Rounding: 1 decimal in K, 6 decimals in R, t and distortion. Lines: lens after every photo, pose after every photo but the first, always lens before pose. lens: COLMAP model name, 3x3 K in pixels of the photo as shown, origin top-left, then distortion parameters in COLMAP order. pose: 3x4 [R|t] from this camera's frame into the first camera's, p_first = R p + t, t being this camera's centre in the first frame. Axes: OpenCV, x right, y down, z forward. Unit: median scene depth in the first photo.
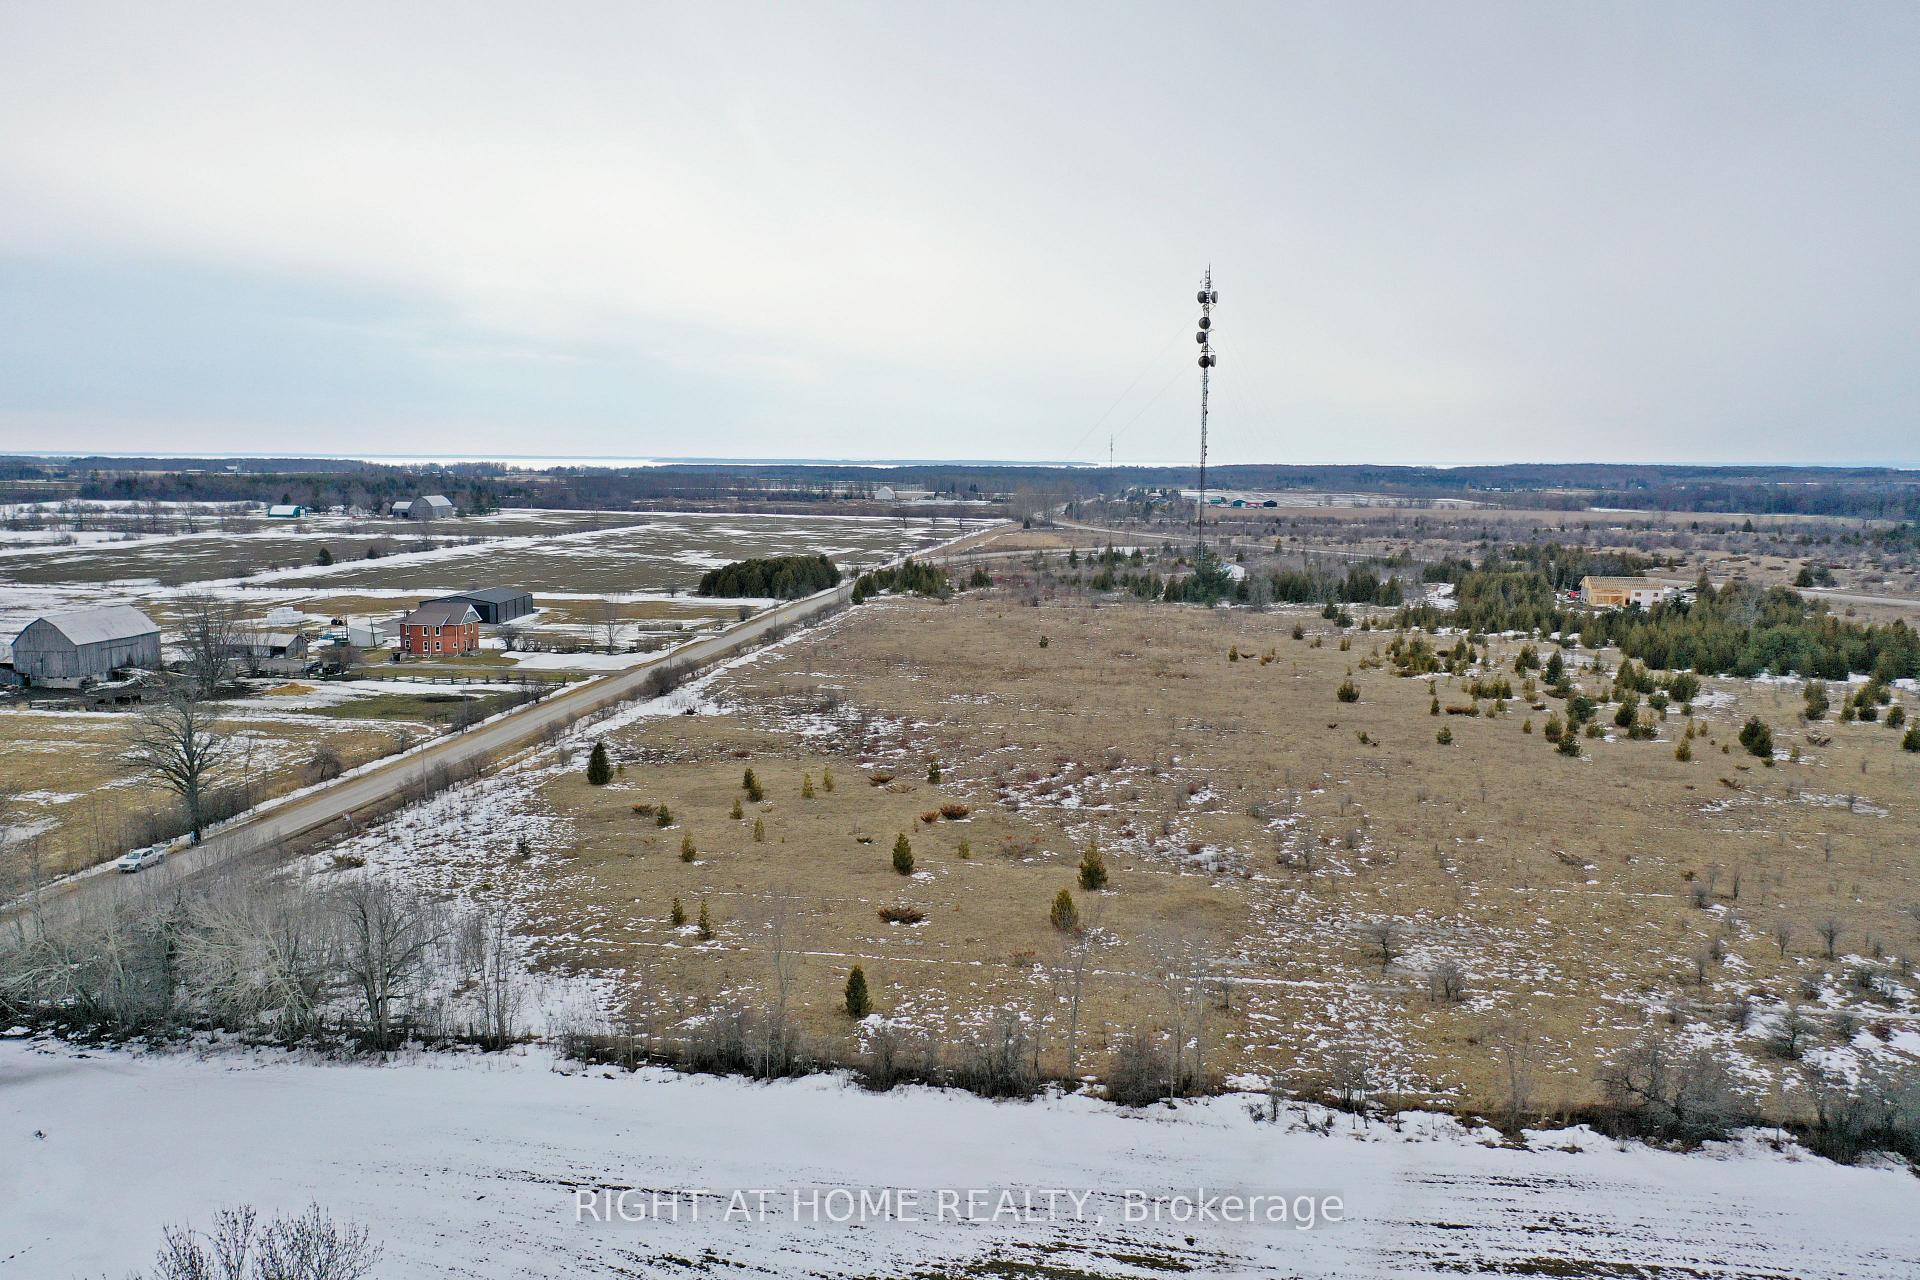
lens RADIAL K [[1514.6, 0, 954.1], [0, 1514.6, 636.6], [0, 0, 1]] dist [-0.007154, -0.001004]
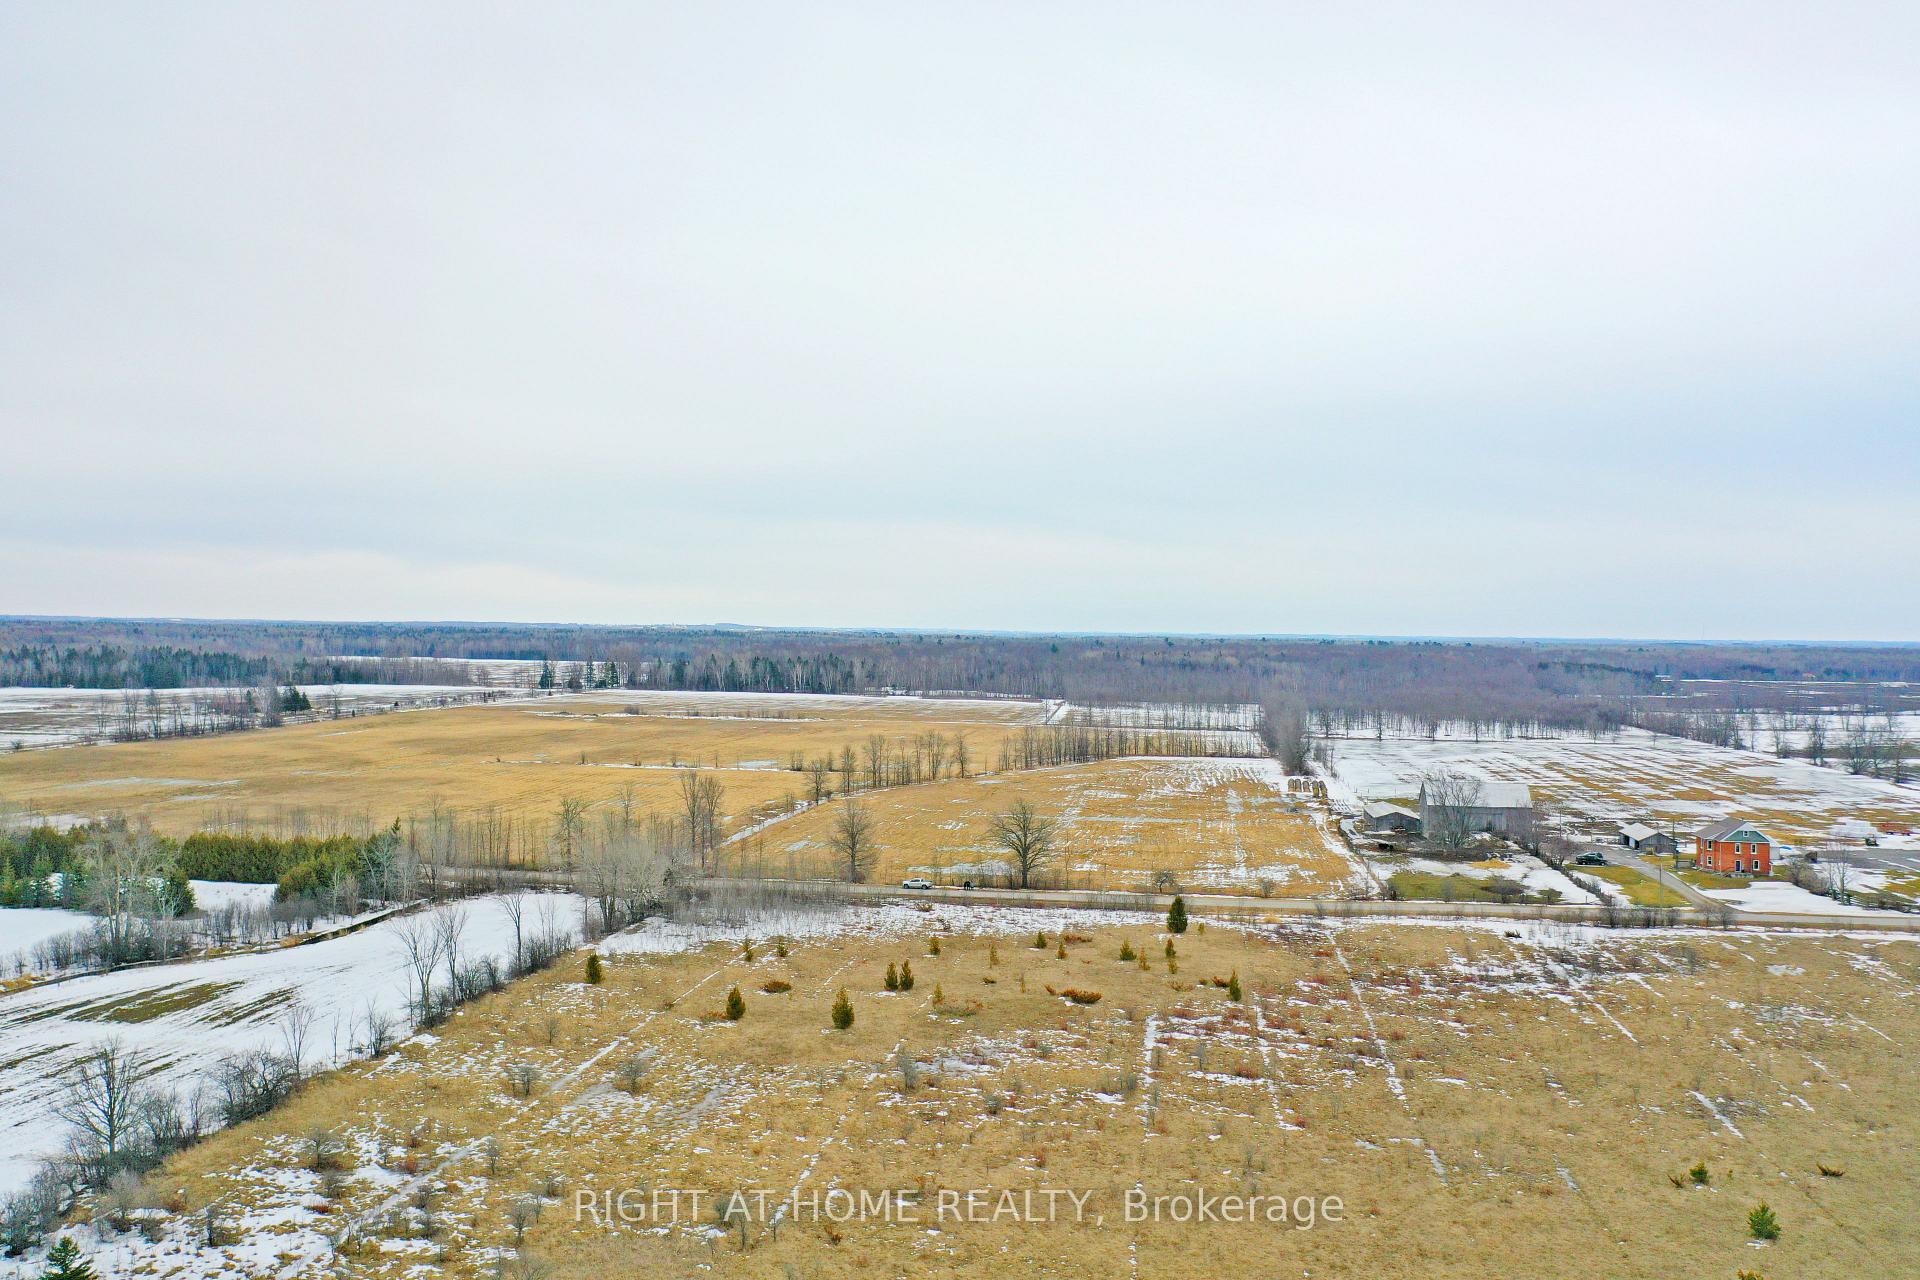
lens RADIAL K [[1514.6, 0, 954.1], [0, 1514.6, 636.6], [0, 0, 1]] dist [-0.007154, -0.001004]
pose [[-0.014894, -0.005781, -0.999872, 0.900235], [-0.128533, 0.991698, -0.003819, -0.100347], [0.991593, 0.128459, -0.015514, 0.759690]]
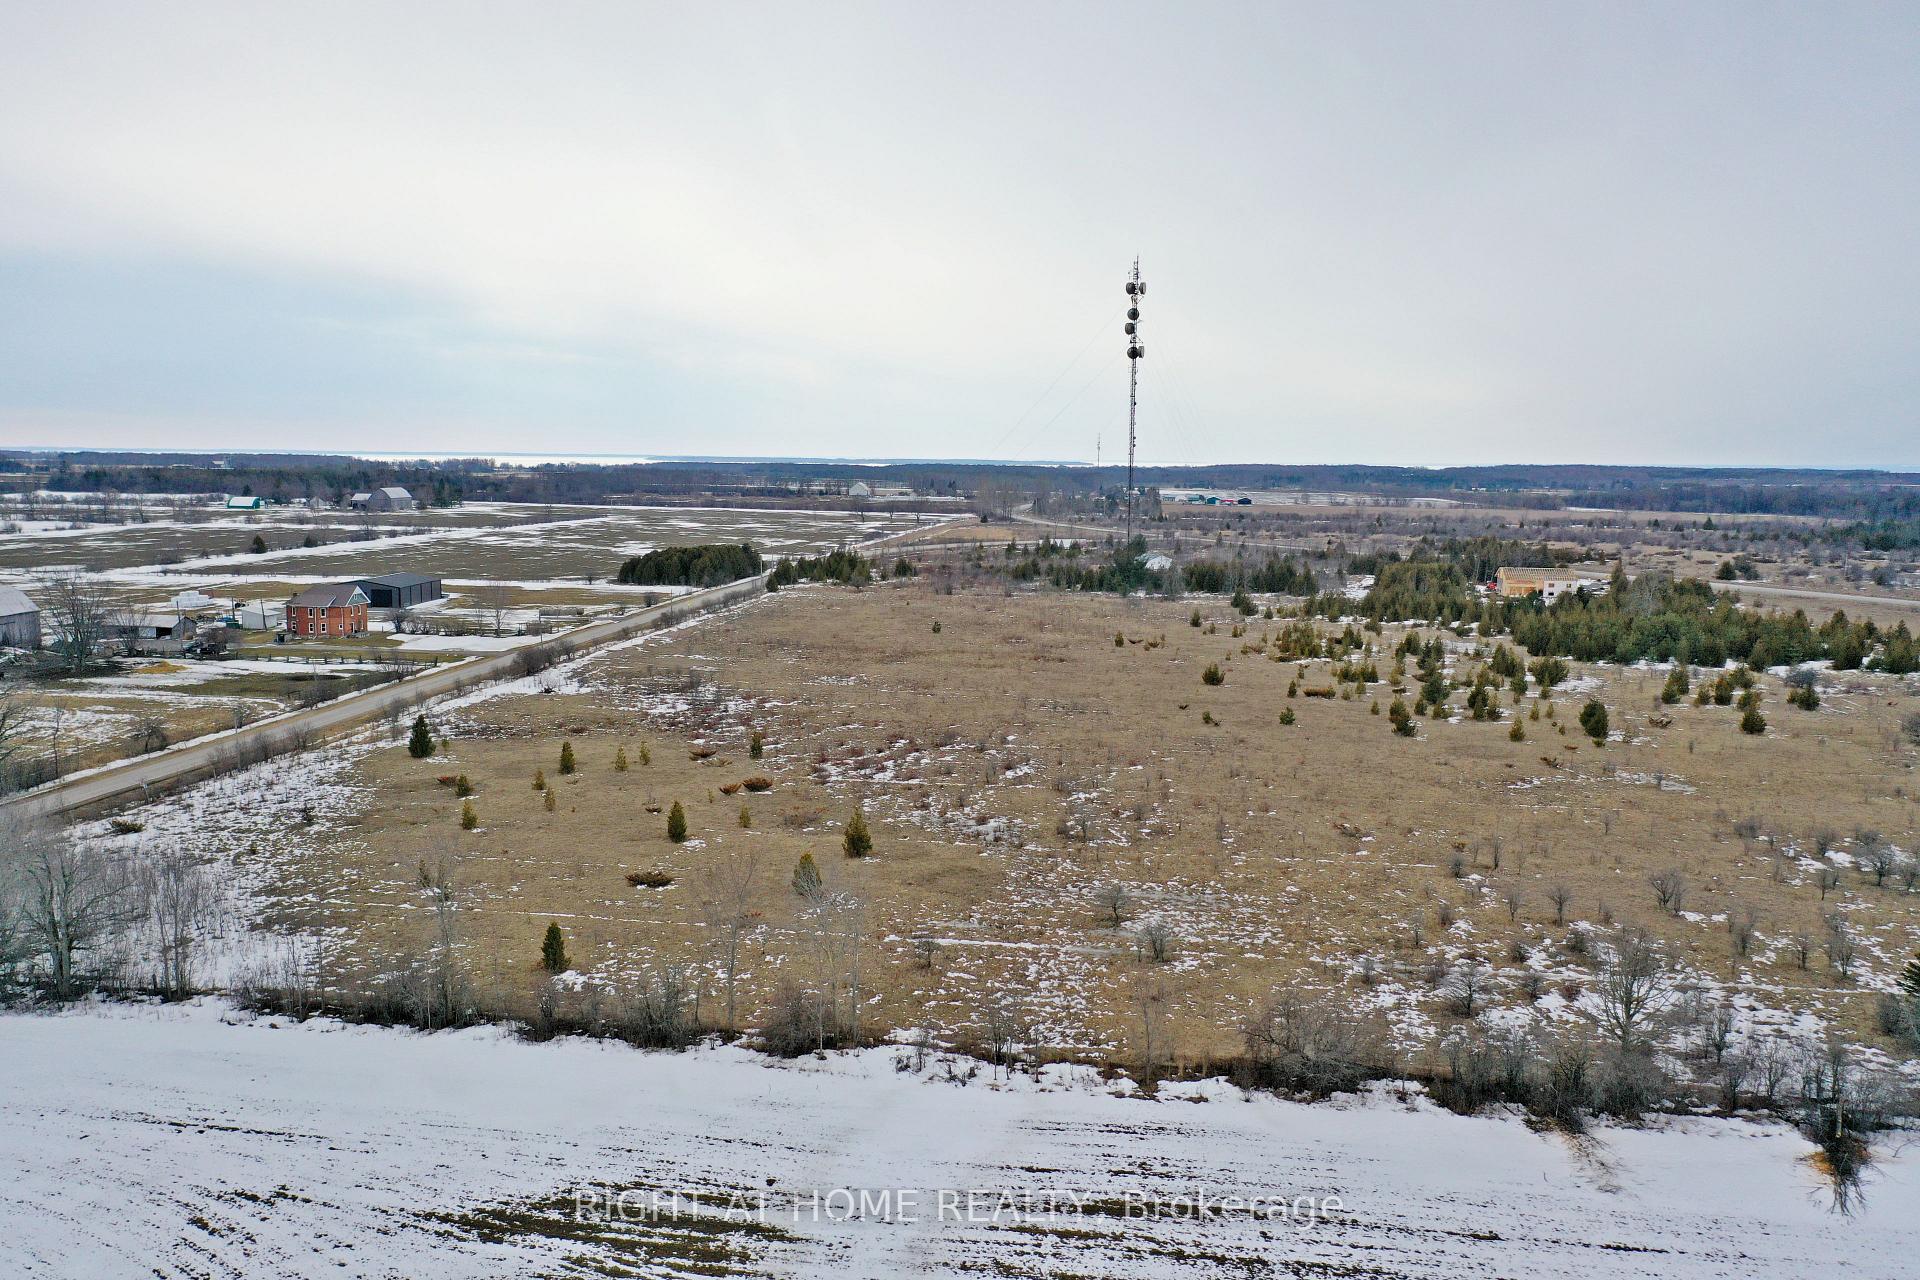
lens RADIAL K [[1514.6, 0, 954.1], [0, 1514.6, 636.6], [0, 0, 1]] dist [-0.007154, -0.001004]
pose [[0.999990, 0.004465, -0.000331, 0.110733], [-0.004465, 0.999990, -0.000016, 0.014867], [0.000331, 0.000018, 1.000000, -0.001876]]
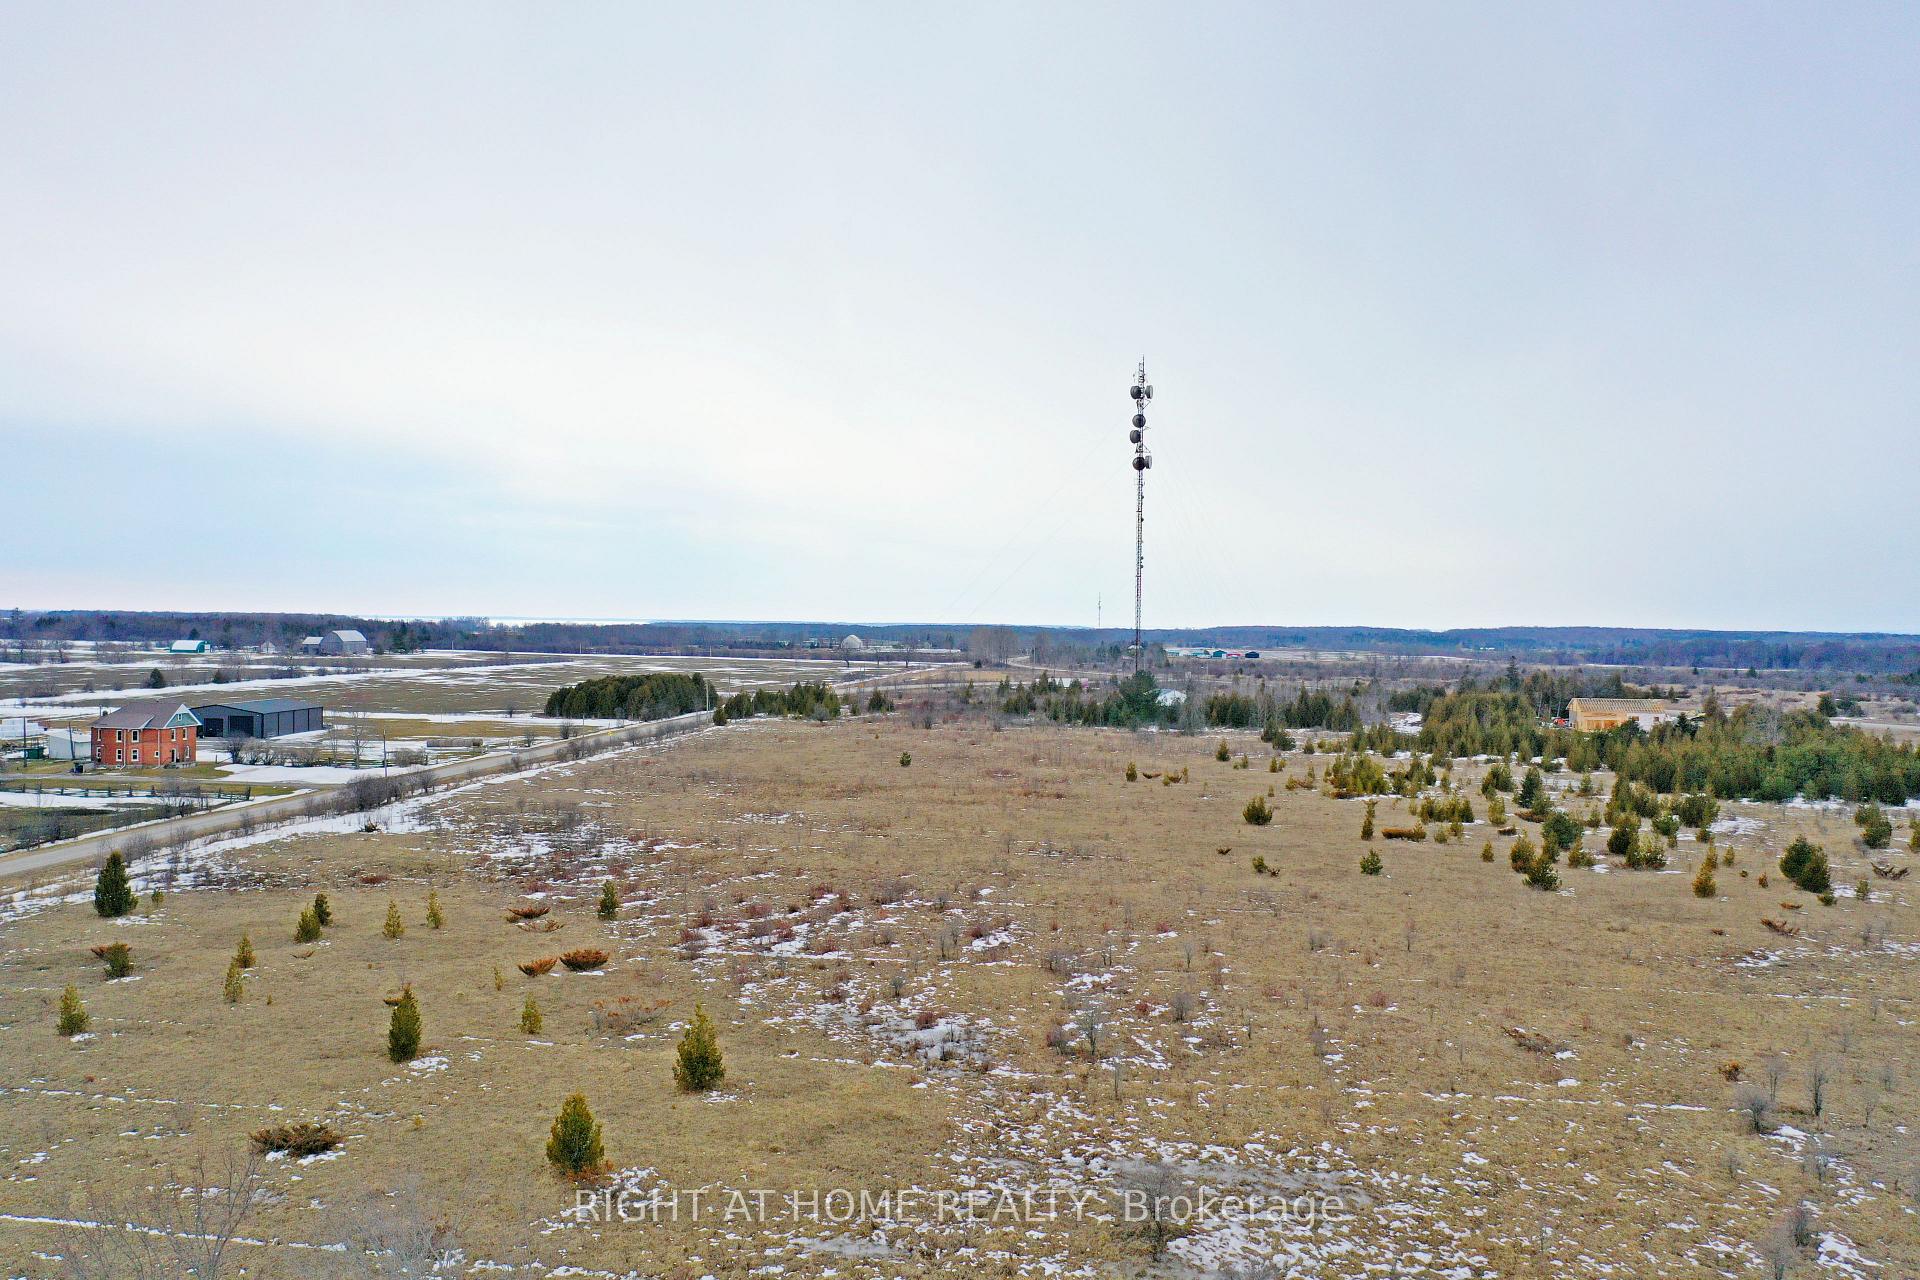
lens RADIAL K [[1507.8, 0, 955.3], [0, 1507.8, 638.9], [0, 0, 1]] dist [-0.008546, -0.004129]
pose [[0.999980, 0.006235, -0.001202, 0.134742], [-0.006328, 0.994111, -0.108182, 0.040897], [0.000520, 0.108188, 0.994130, 0.293615]]
